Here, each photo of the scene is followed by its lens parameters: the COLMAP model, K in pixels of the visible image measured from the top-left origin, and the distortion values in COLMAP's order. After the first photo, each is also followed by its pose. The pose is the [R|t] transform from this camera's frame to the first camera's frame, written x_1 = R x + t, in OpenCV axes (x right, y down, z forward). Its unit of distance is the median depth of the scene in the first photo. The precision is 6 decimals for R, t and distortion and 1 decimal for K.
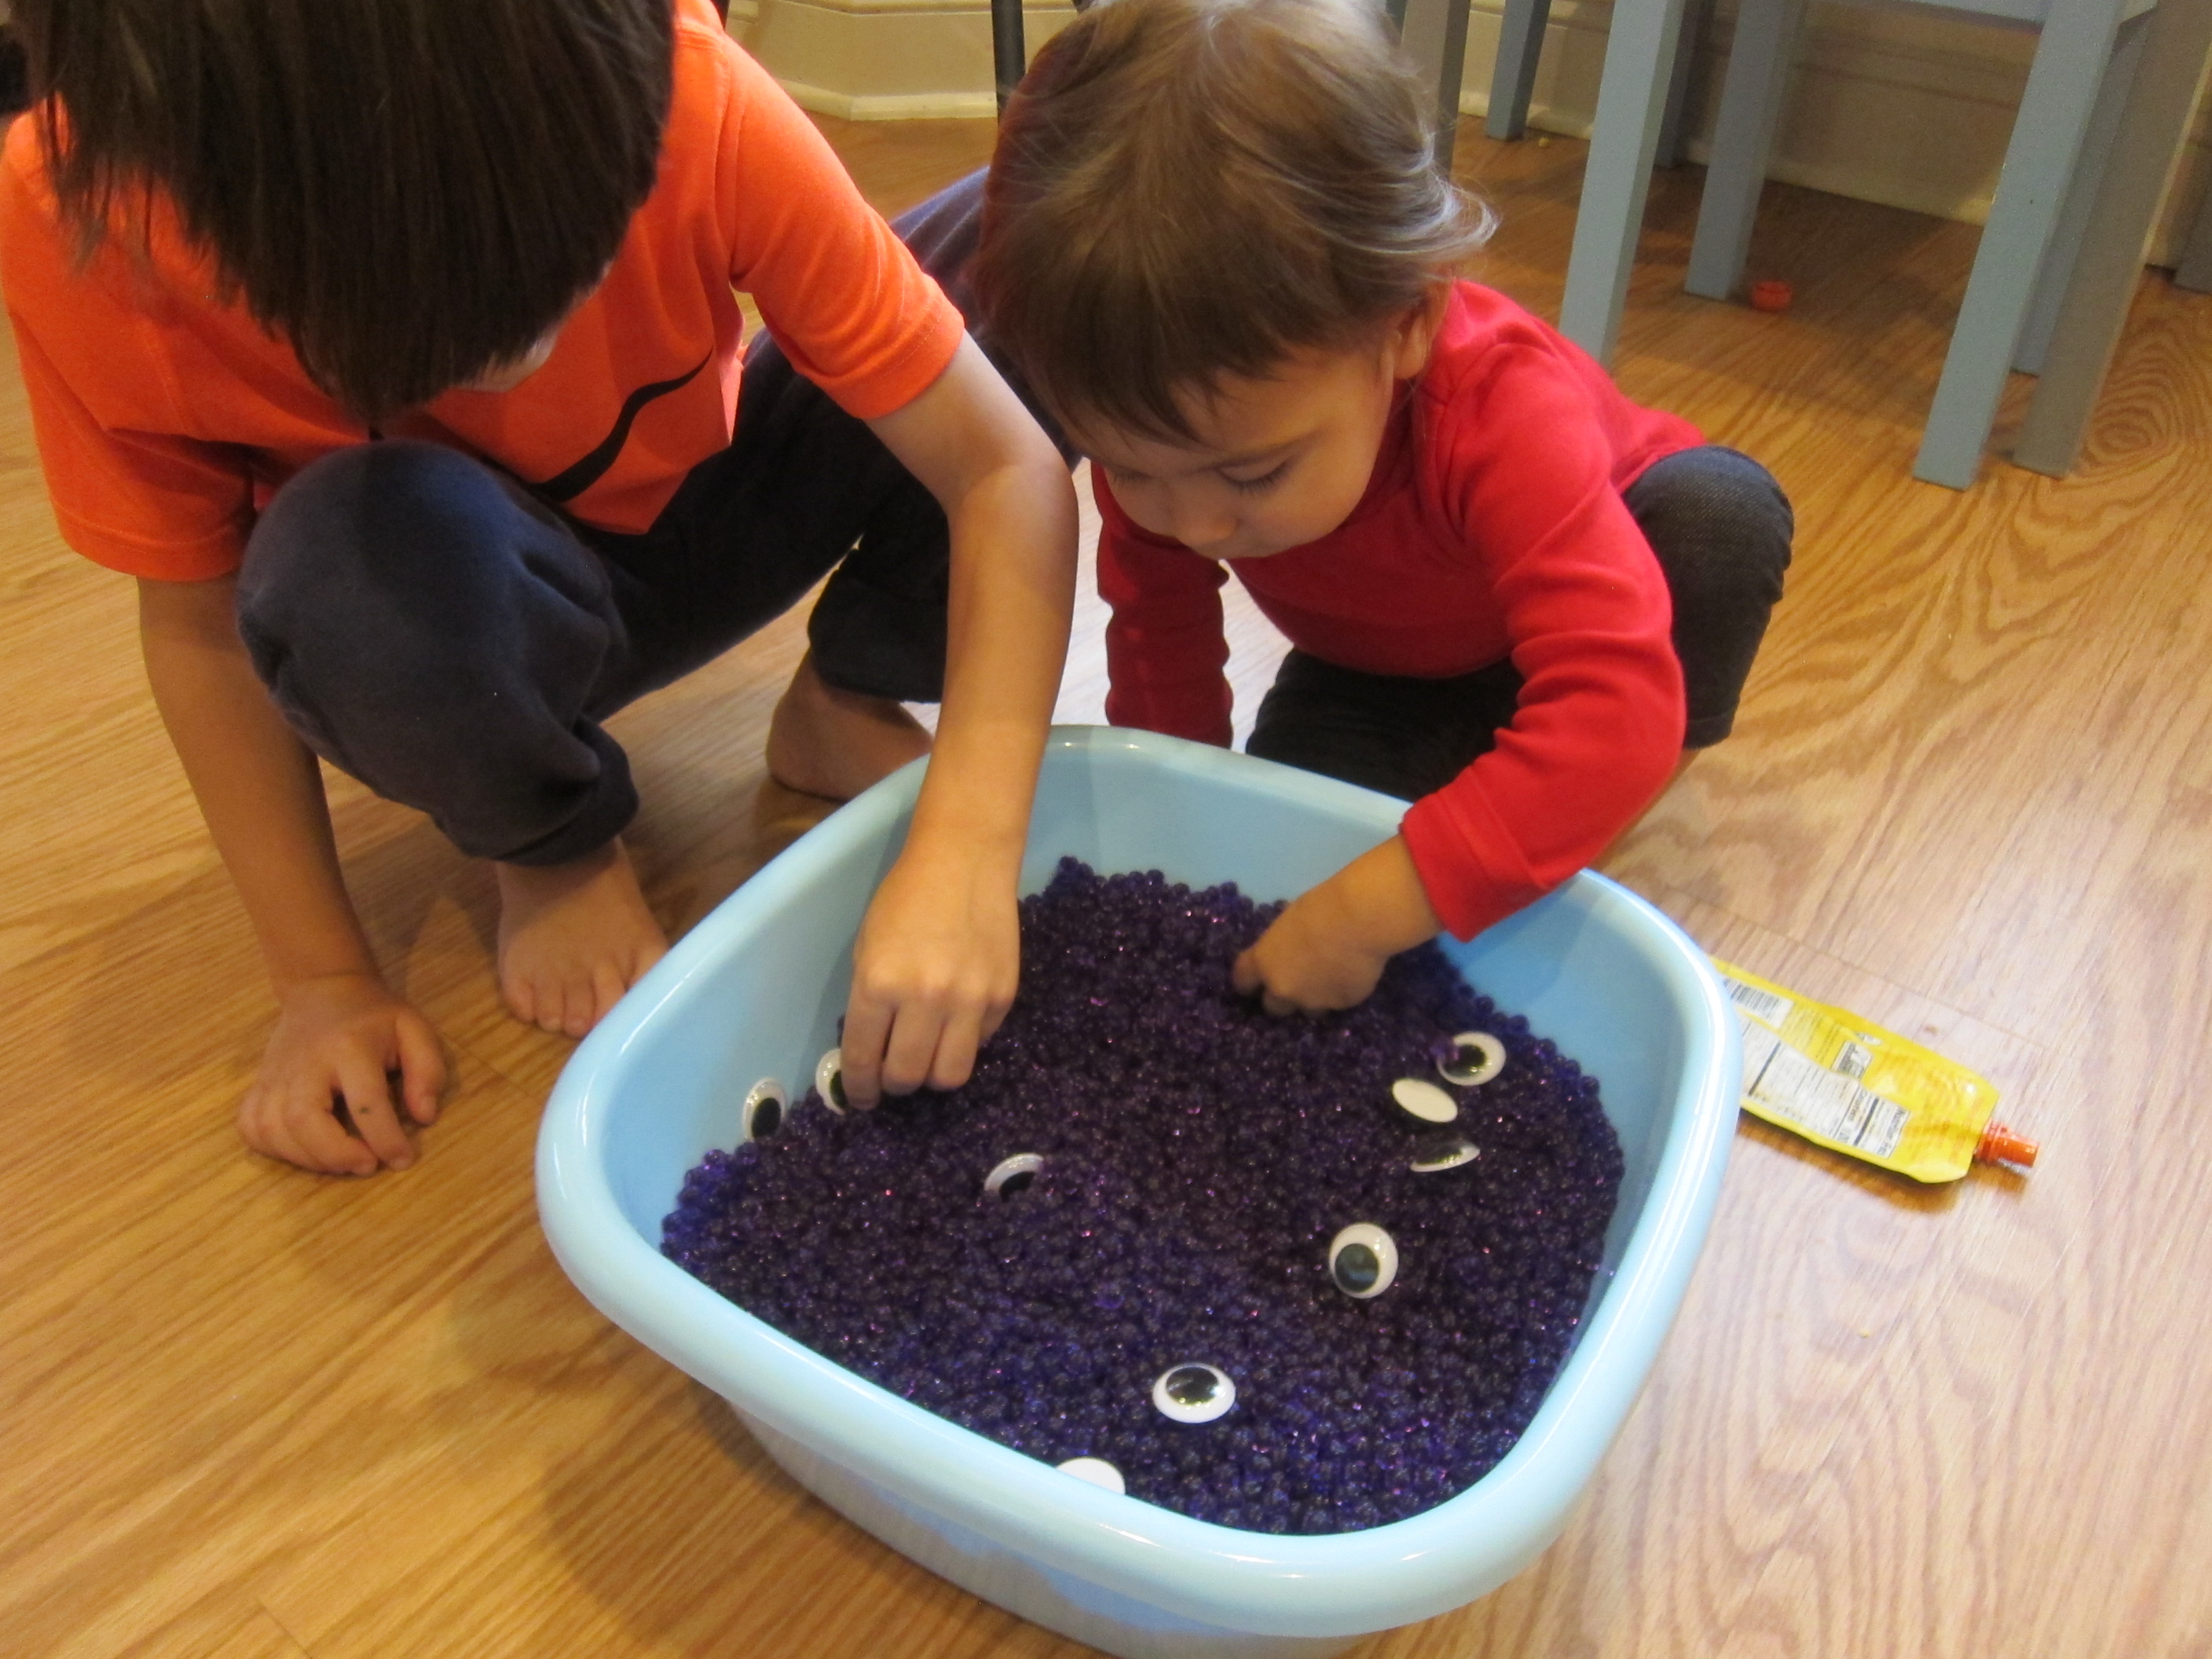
lens RADIAL K [[1765.8, 0, 1106.0], [0, 1765.8, 829.5], [0, 0, 1]] dist [-0.077308, 0.045046]
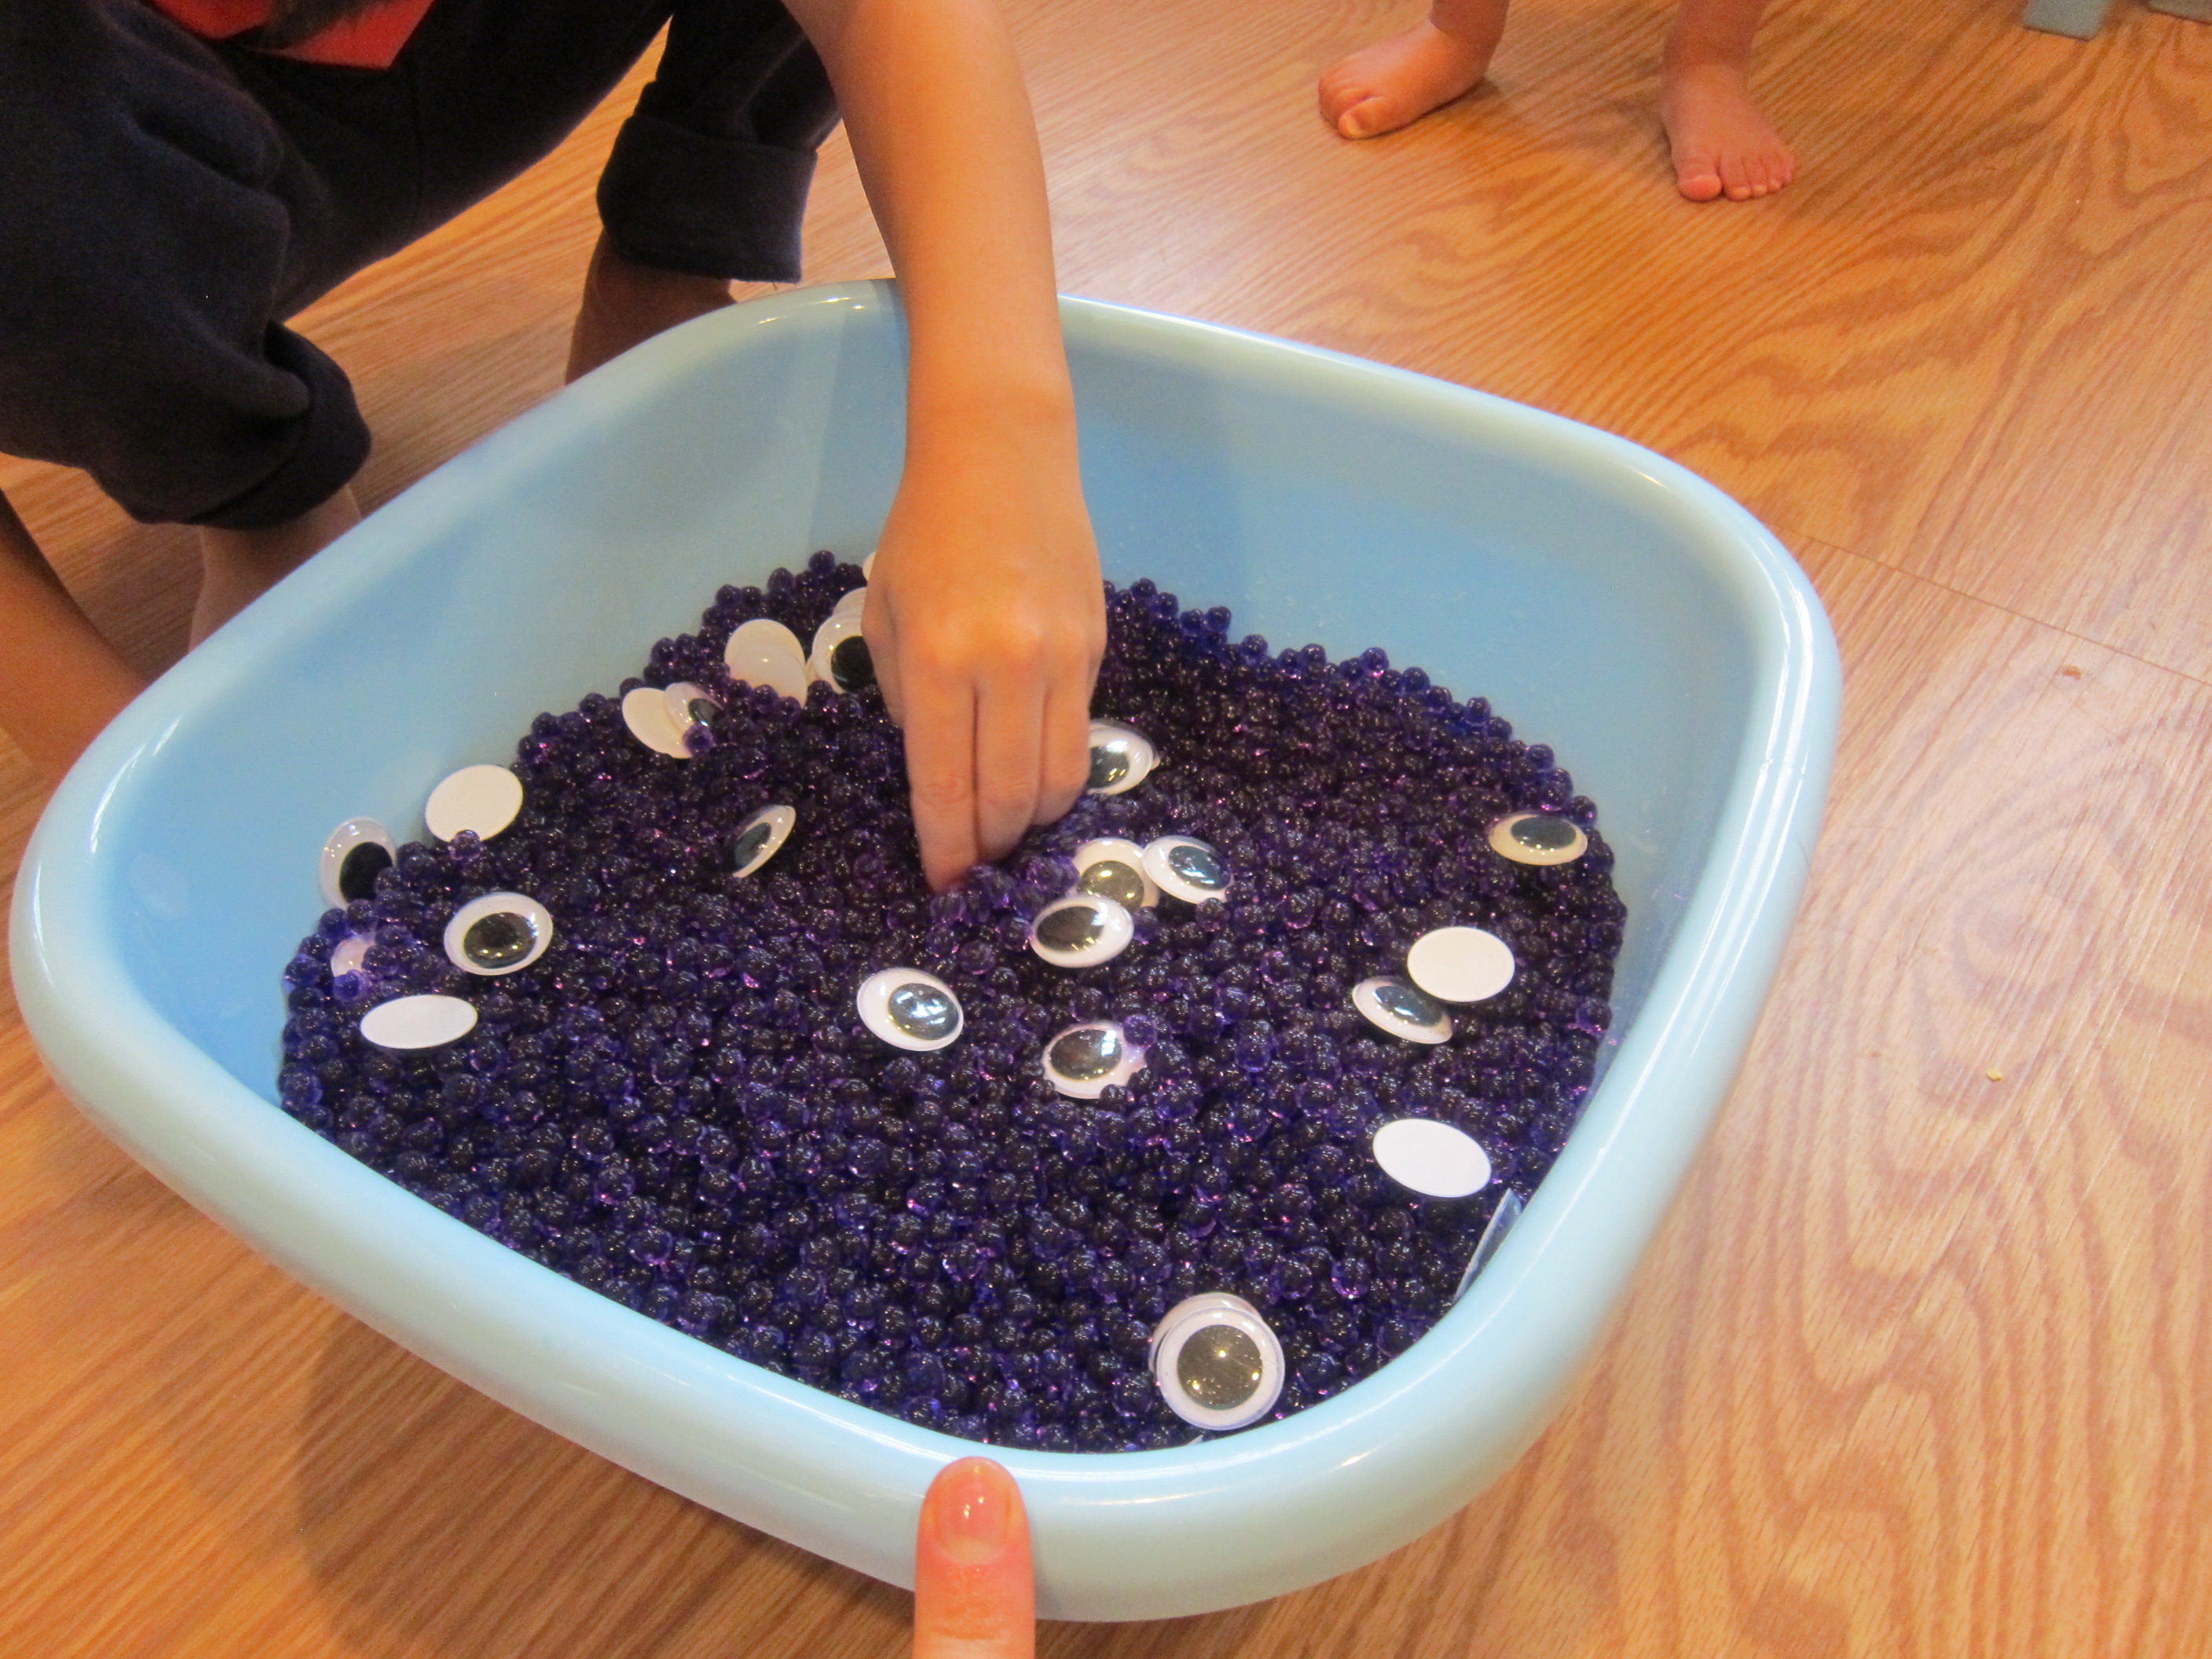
lens RADIAL K [[1765.8, 0, 1106.0], [0, 1765.8, 829.5], [0, 0, 1]] dist [-0.077308, 0.045046]
pose [[0.998982, -0.036258, -0.026835, 0.093715], [0.039688, 0.989230, 0.140888, 0.075035], [0.021438, -0.141809, 0.989662, 0.300529]]
